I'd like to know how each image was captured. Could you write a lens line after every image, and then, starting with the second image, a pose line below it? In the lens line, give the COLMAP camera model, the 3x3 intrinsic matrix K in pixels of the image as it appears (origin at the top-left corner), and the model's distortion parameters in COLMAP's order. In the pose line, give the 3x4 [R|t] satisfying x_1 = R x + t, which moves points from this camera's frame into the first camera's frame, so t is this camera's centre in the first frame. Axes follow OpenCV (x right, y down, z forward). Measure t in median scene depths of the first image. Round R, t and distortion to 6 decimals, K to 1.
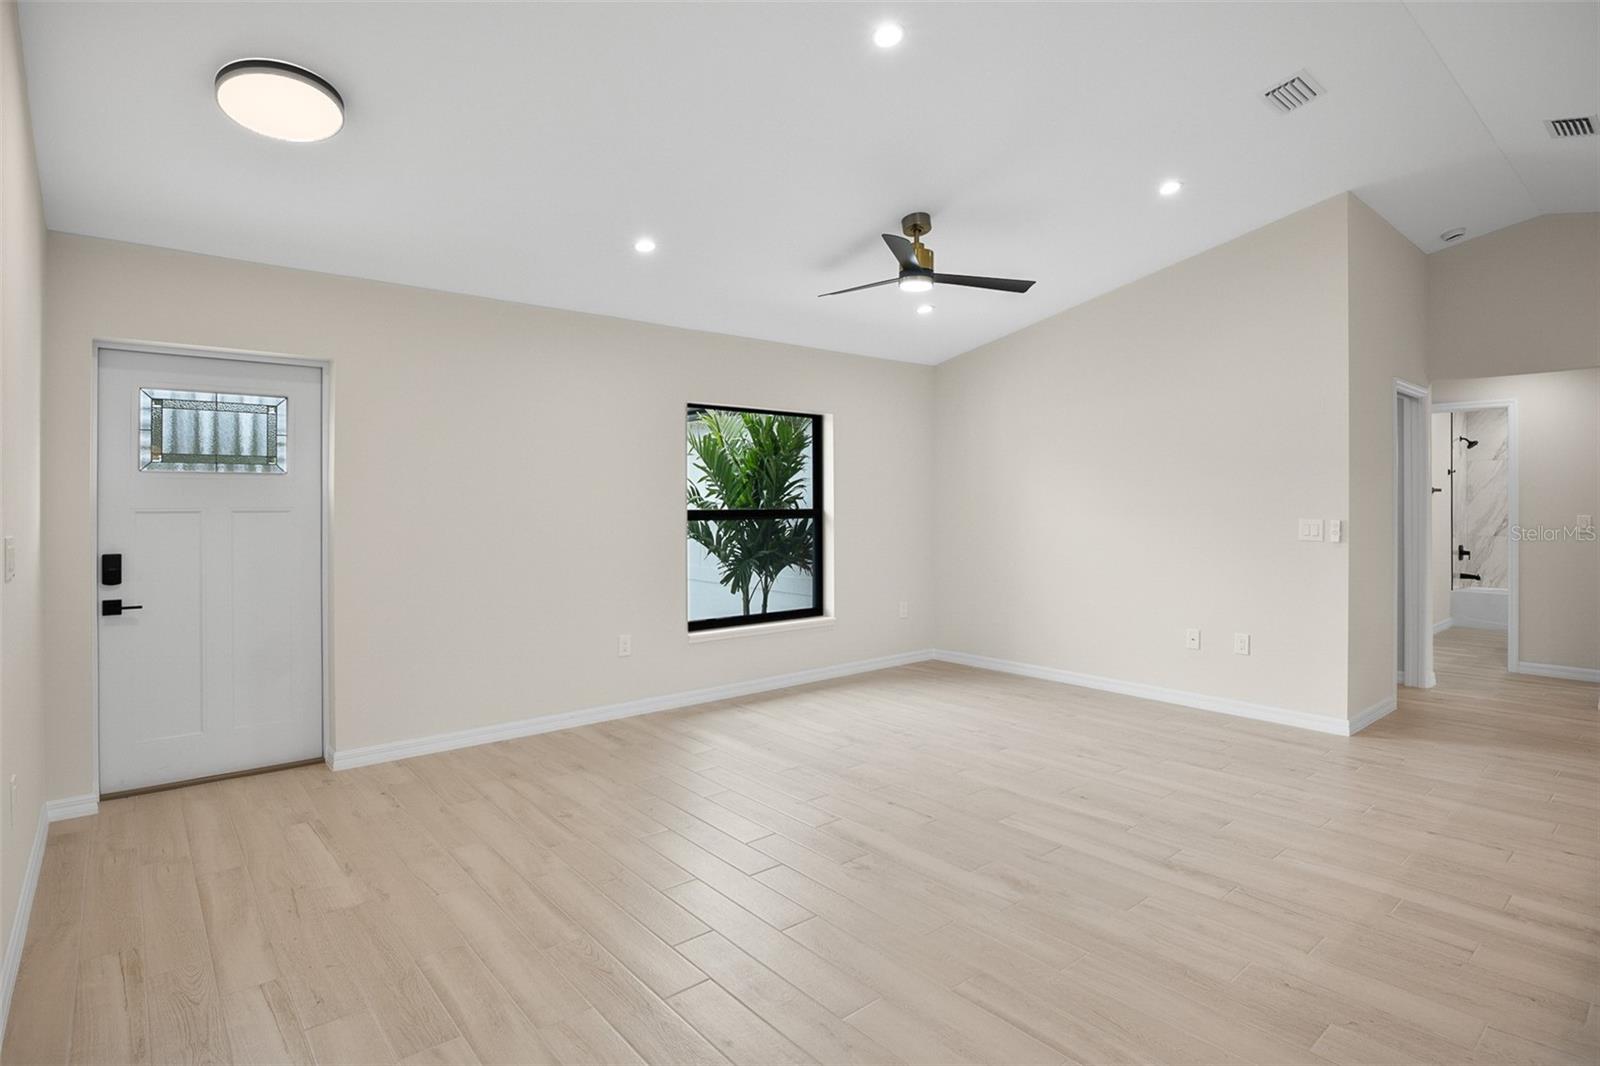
lens RADIAL K [[817.5, 0, 809.9], [0, 817.5, 503.3], [0, 0, 1]] dist [-0.043831, 0.000620]
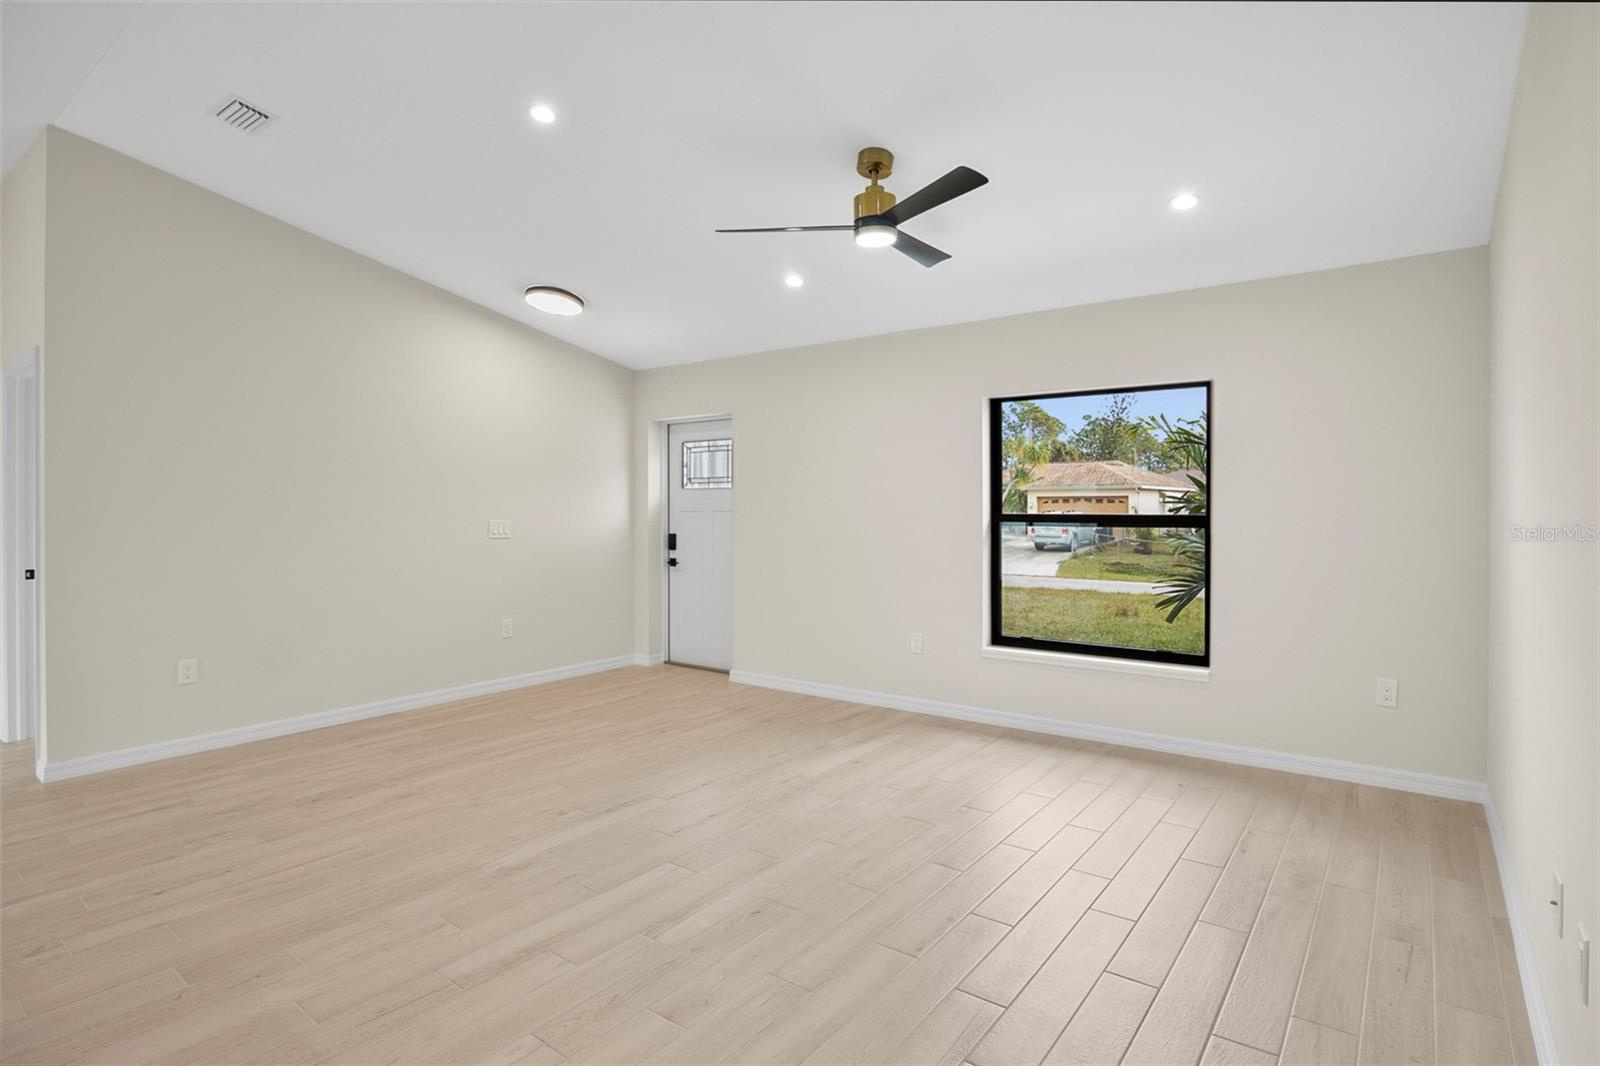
lens RADIAL K [[817.5, 0, 809.9], [0, 817.5, 503.3], [0, 0, 1]] dist [-0.043831, 0.000620]
pose [[0.222511, -0.002351, -0.974927, 1.065662], [0.000020, 0.999997, -0.002407, -0.002298], [0.974930, 0.000516, 0.222510, 0.890141]]
